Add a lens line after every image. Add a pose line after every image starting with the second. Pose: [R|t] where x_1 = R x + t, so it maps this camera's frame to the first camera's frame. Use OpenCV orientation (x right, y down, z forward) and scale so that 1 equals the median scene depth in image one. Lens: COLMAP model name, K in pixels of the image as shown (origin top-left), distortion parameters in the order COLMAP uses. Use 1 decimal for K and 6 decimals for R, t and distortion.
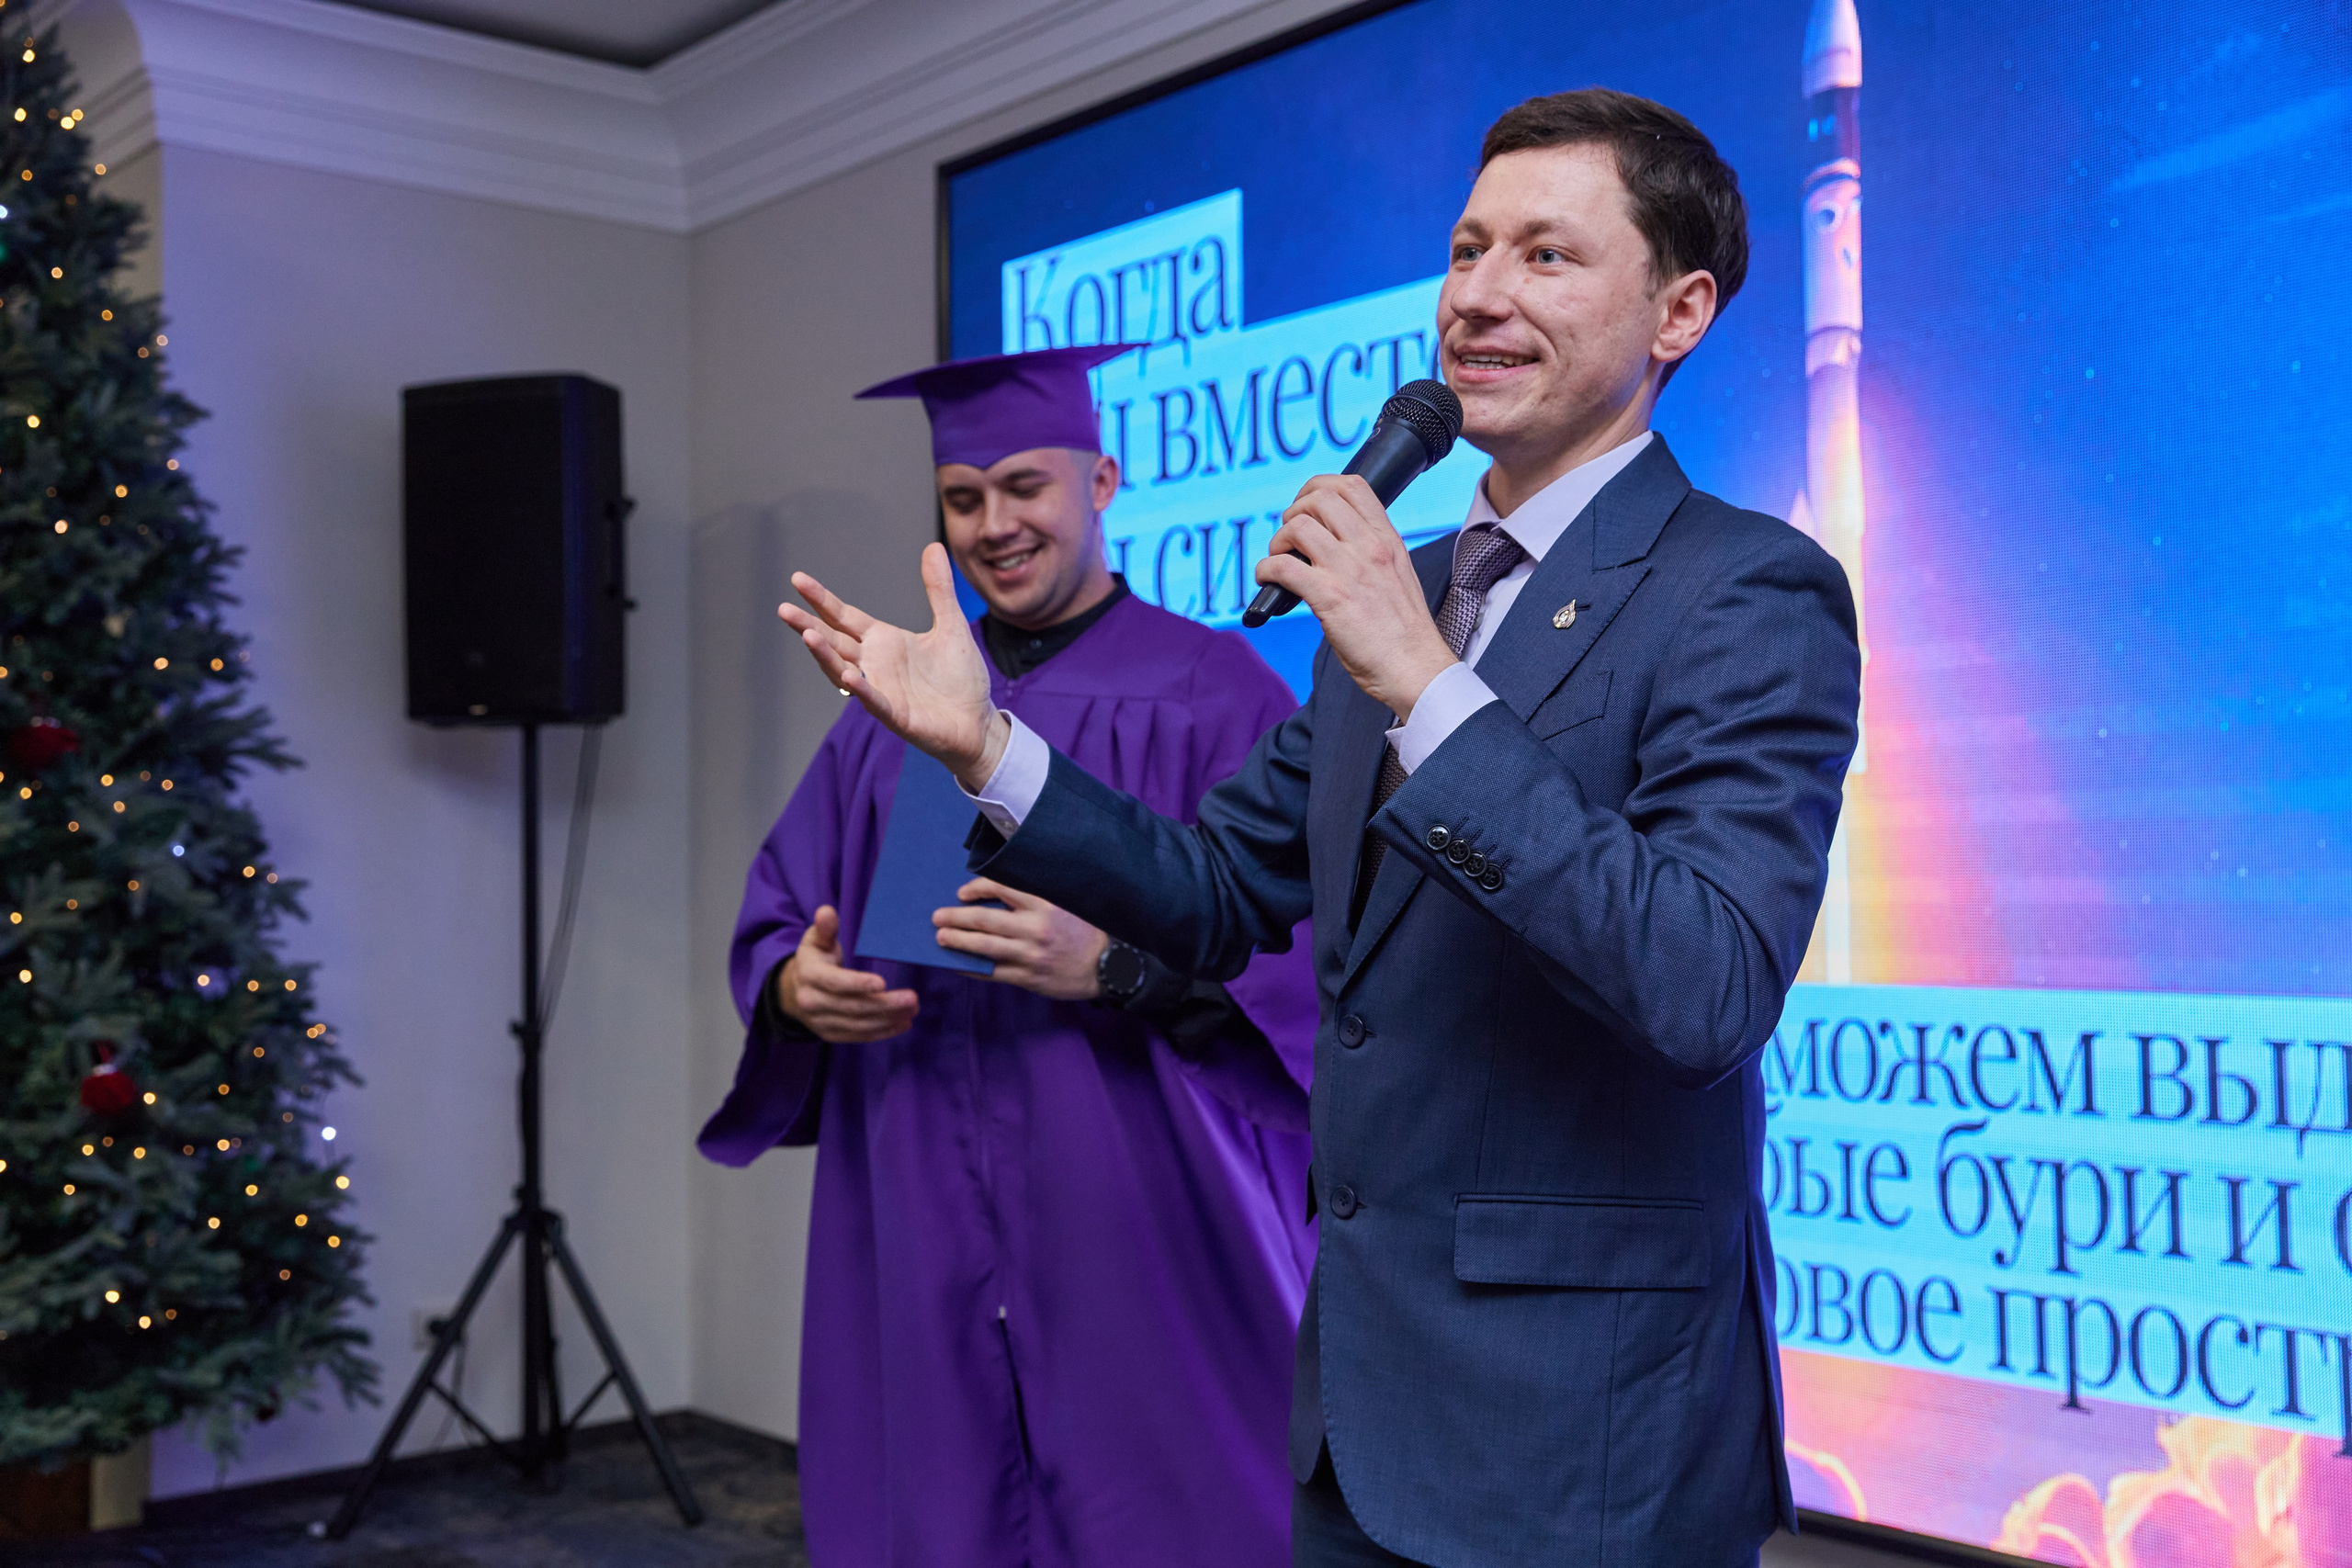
lens RADIAL K [[2621.4, 0, 1181.8], [0, 2621.4, 787.2], [0, 0, 1]] dist [0.053067, 0.000000]
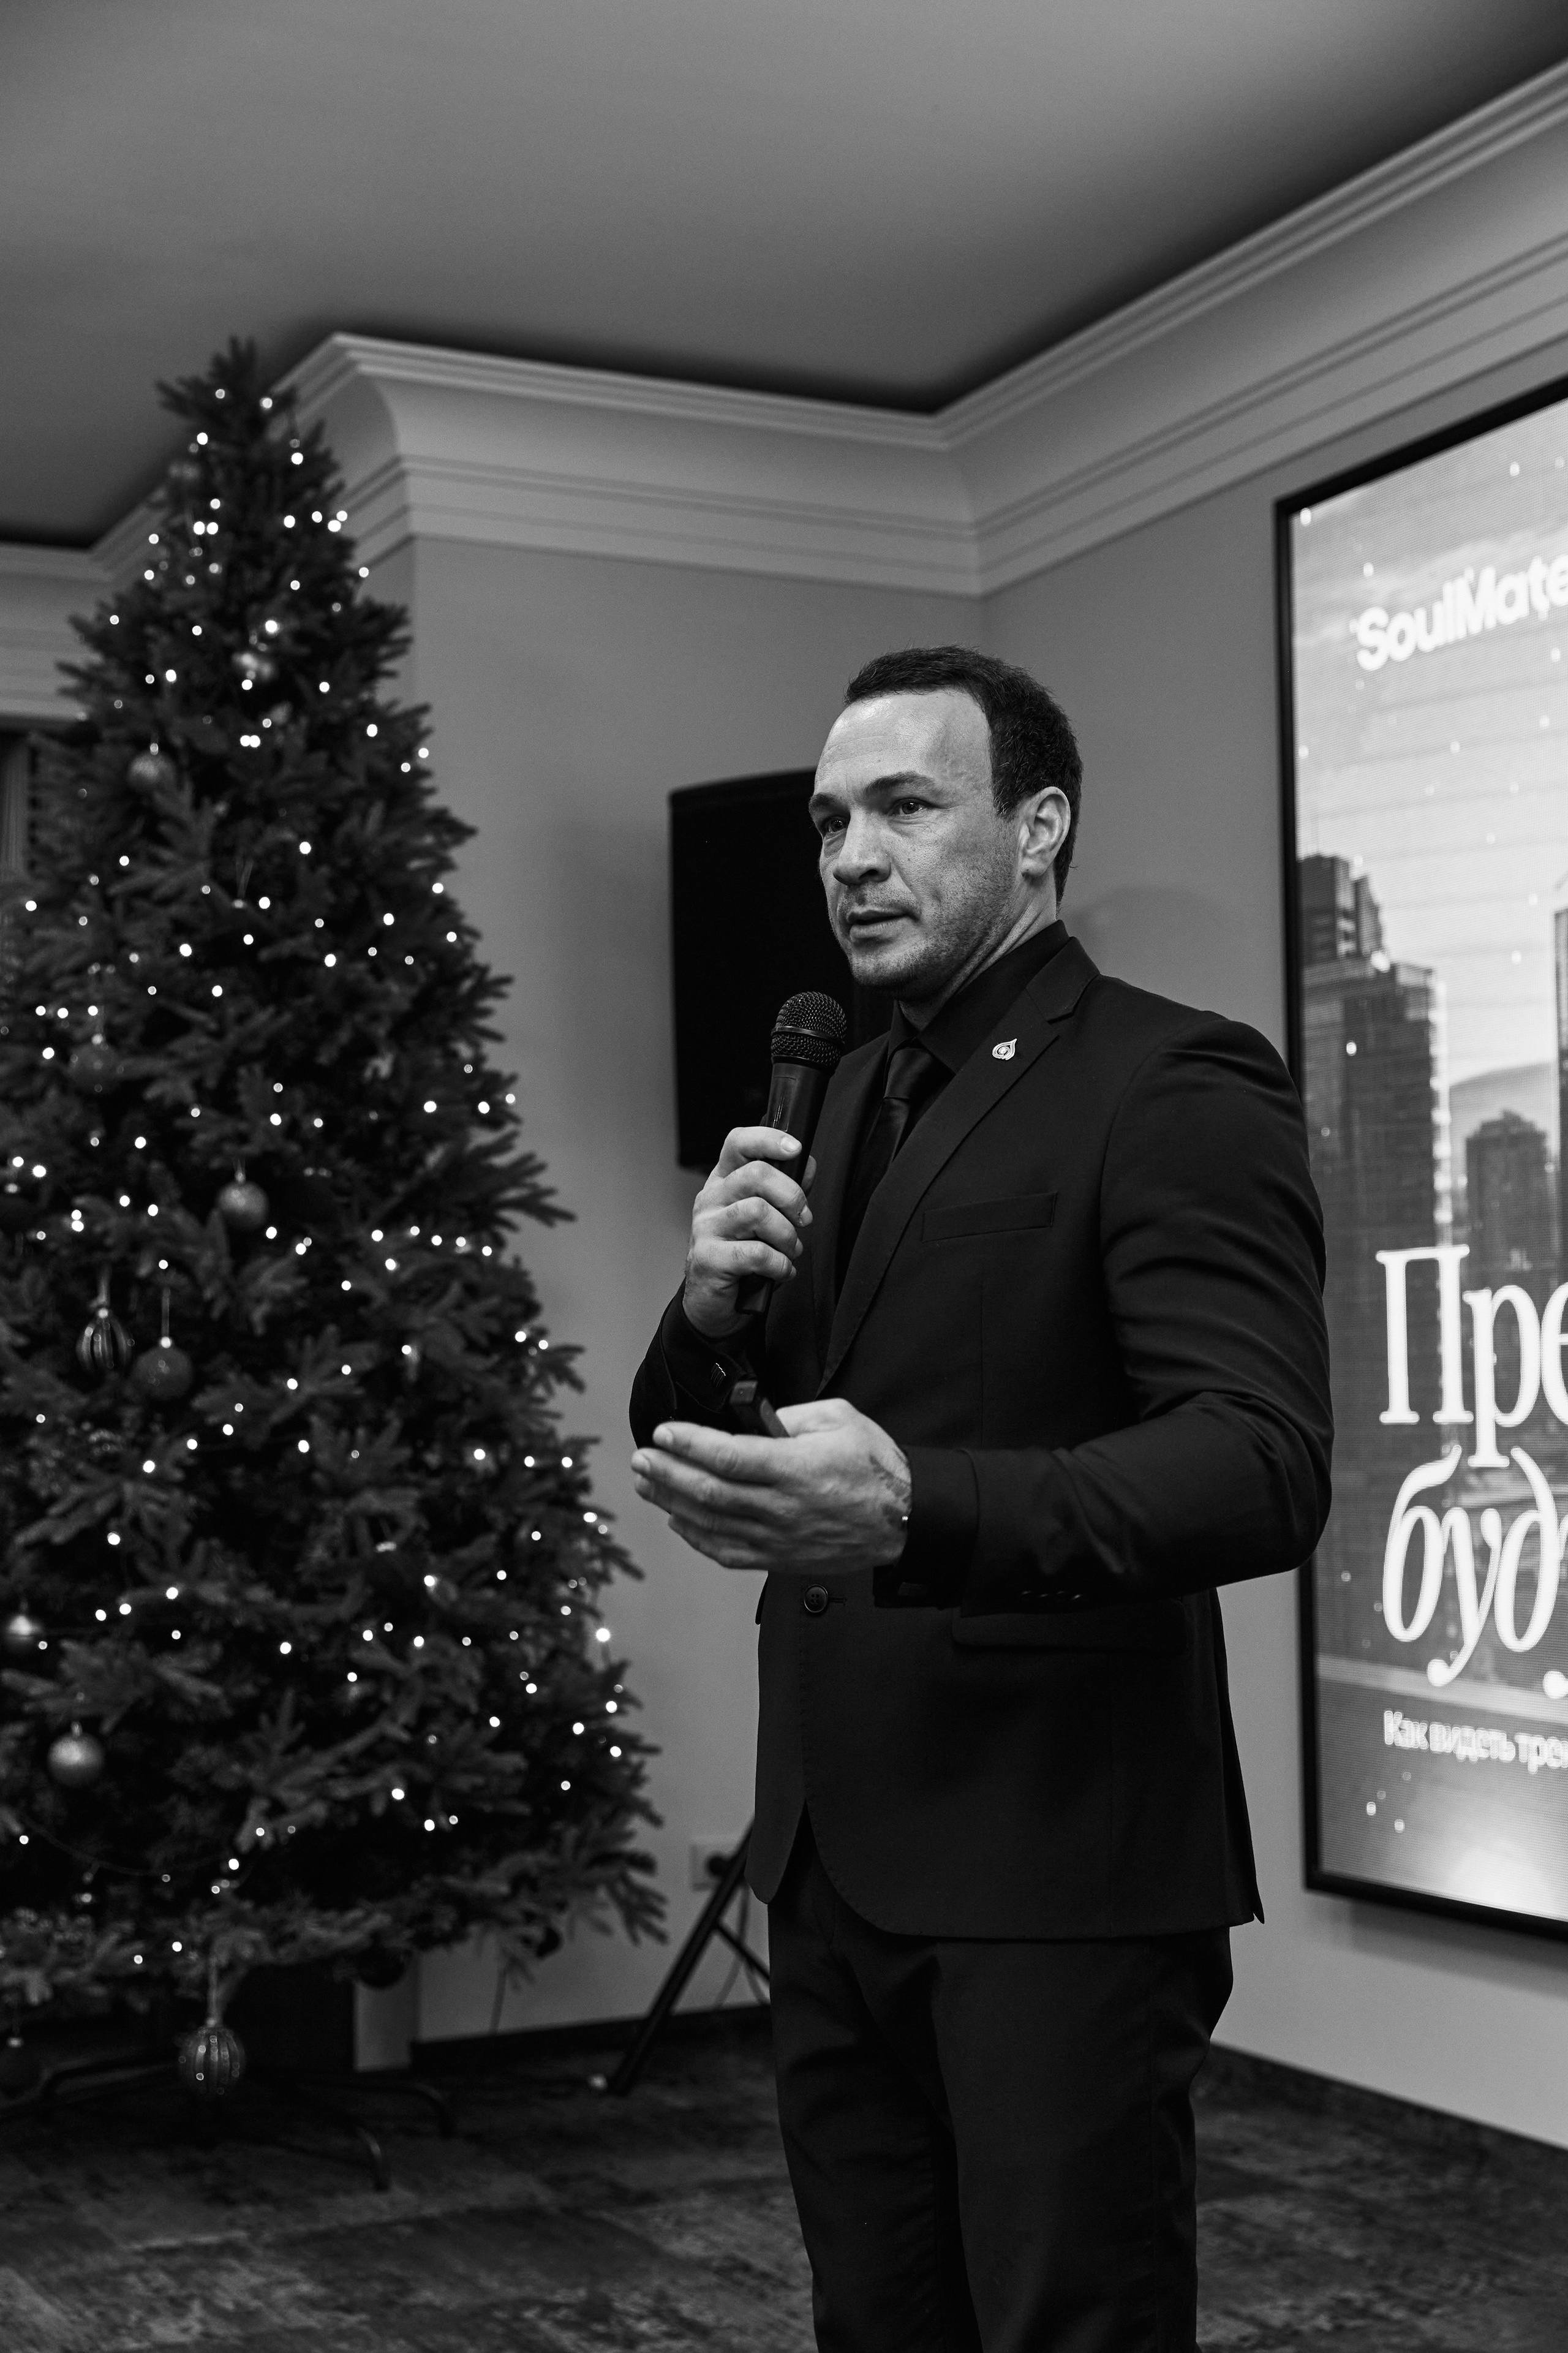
lens RADIAL K [[3391.0, 0, 778.8], [0, 3391.0, 1174.8], [0, 0, 1]] dist [-0.012817, 0.000000]
pose [[0.972193, -0.018836, -0.233424, 0.002920], [0.011973, 0.999454, -0.030782, 0.014262], [0.233876, 0.027132, 0.971888, -0.108269]]
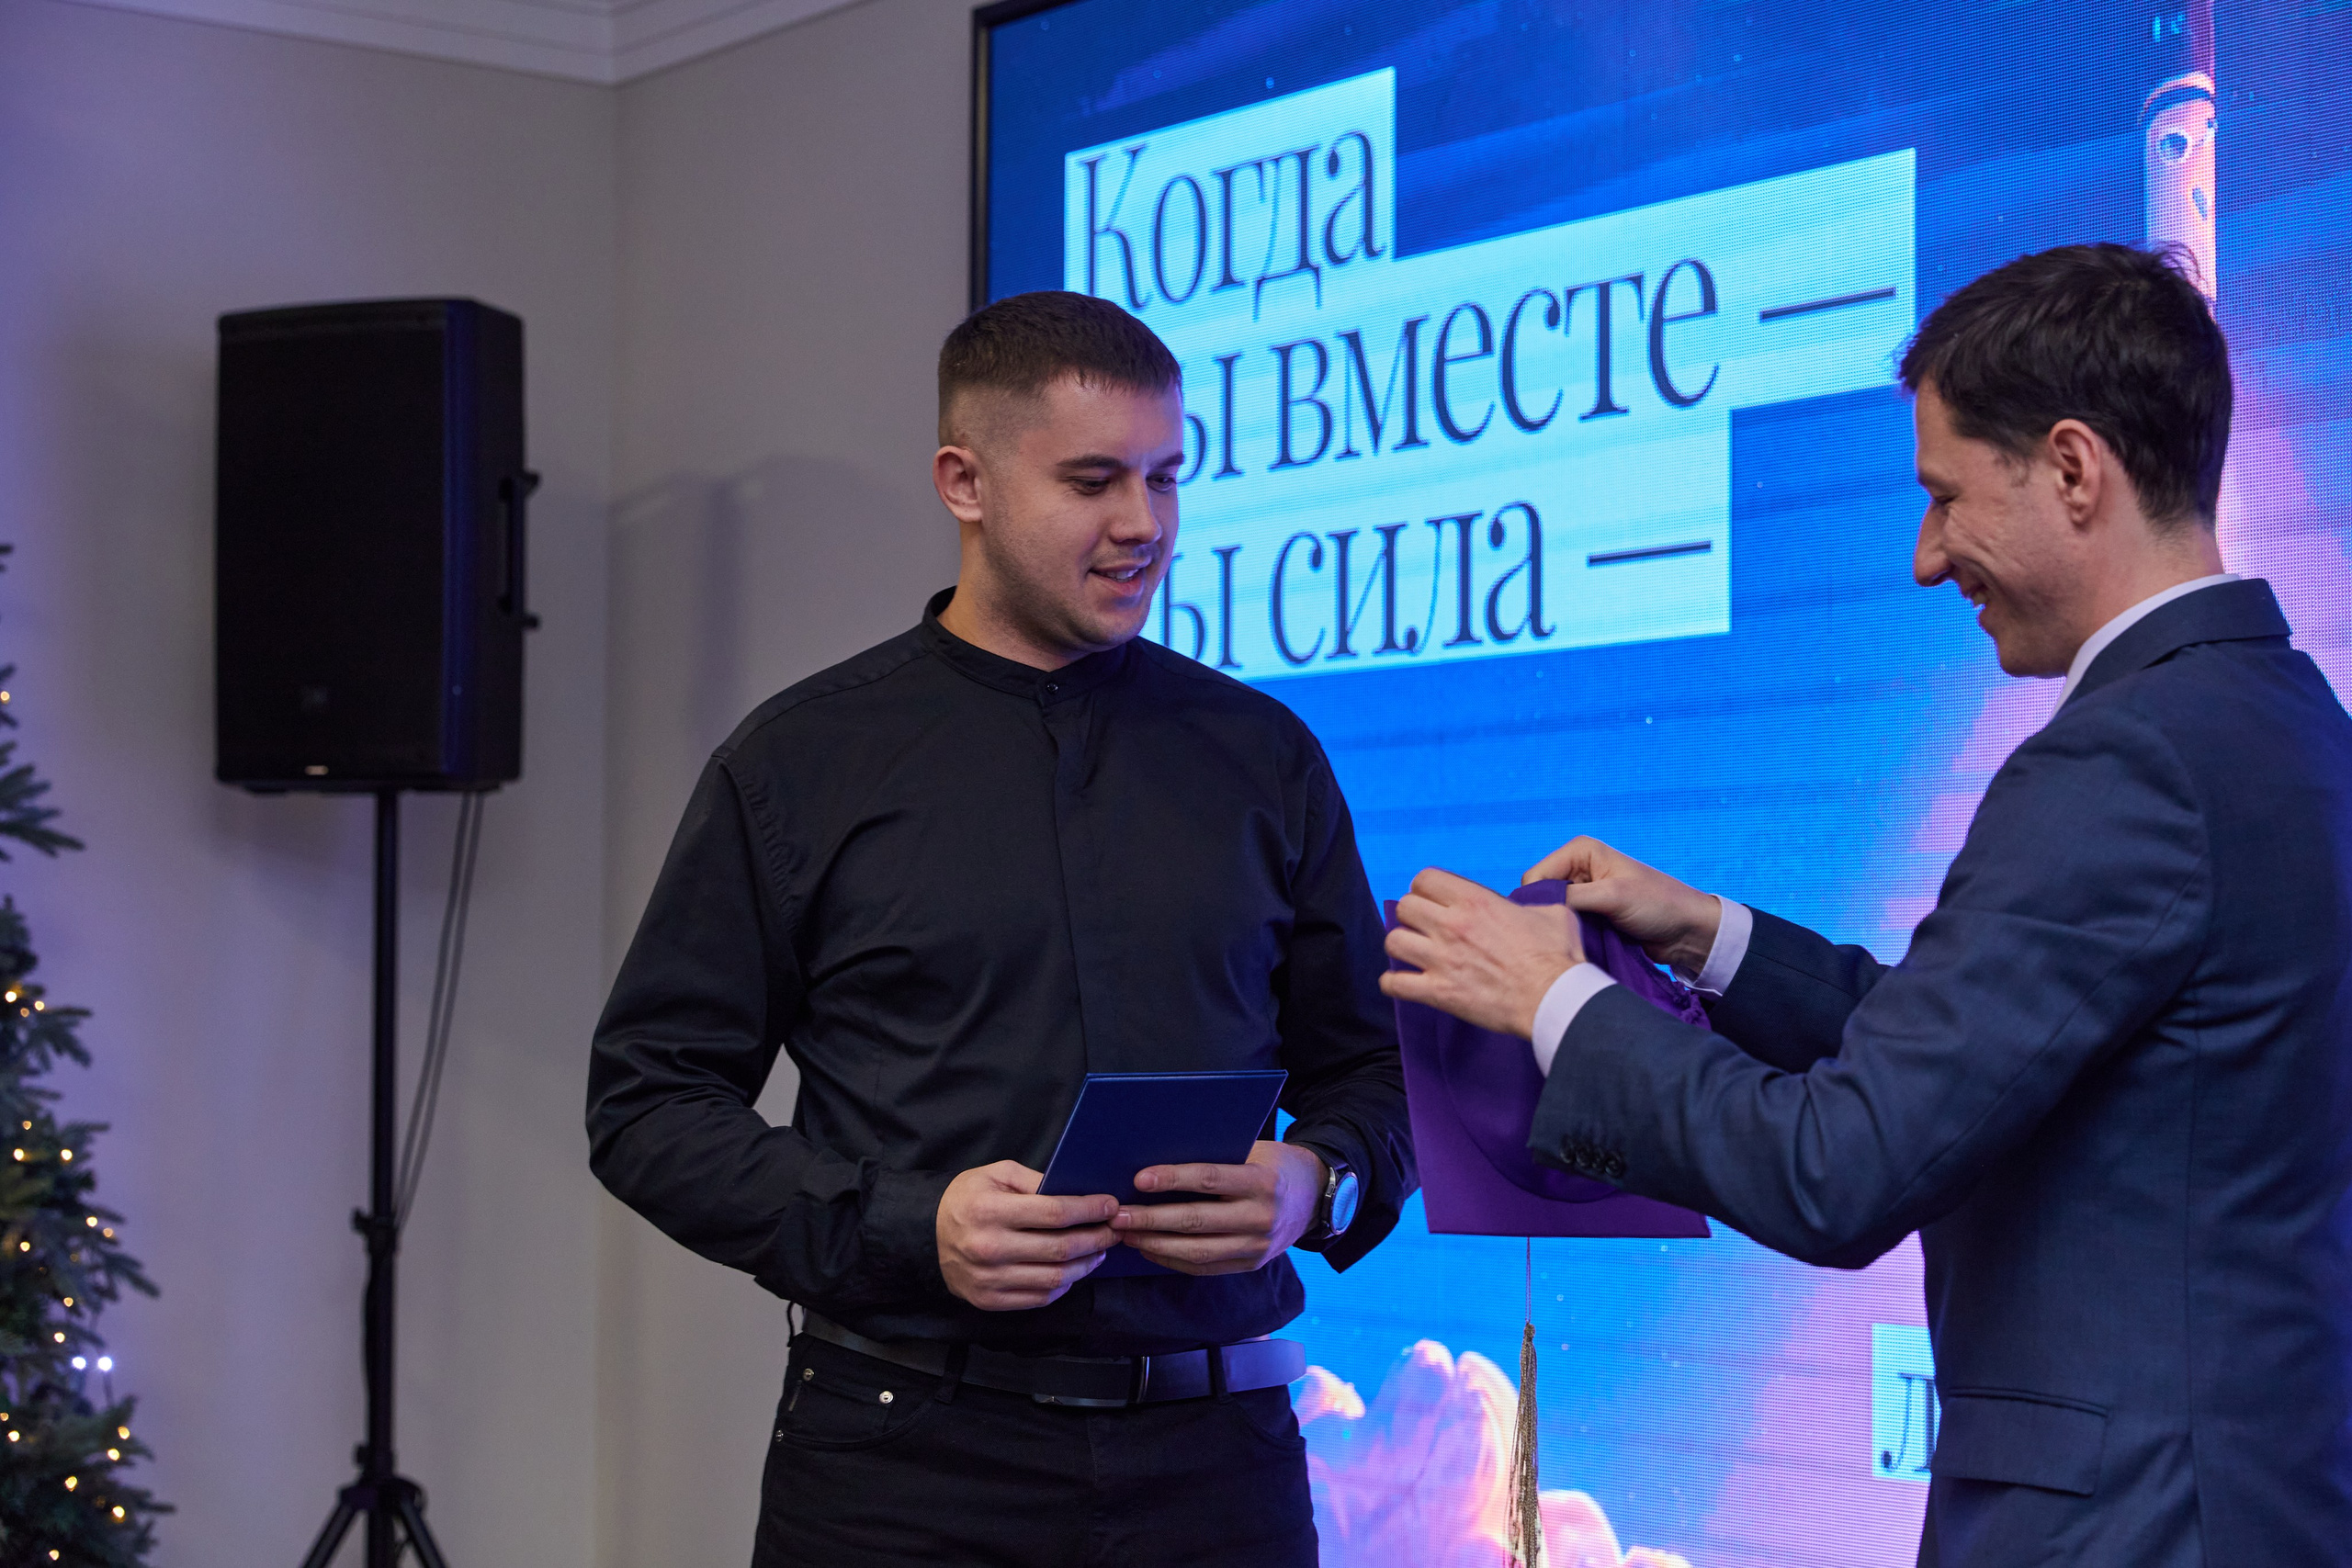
lens RADIAL K [[4291.7, 0, 1184.4], [0, 4291.7, 787.1], [0, 0, 1]] dist [-0.009274, 0.000000]
pose [[0.999181, 0.012578, -0.038457, 0.012170], [-0.013230, 0.999772, -0.016752, -0.009917], [0.038238, 0.017247, 0.999120, -0.167735]]
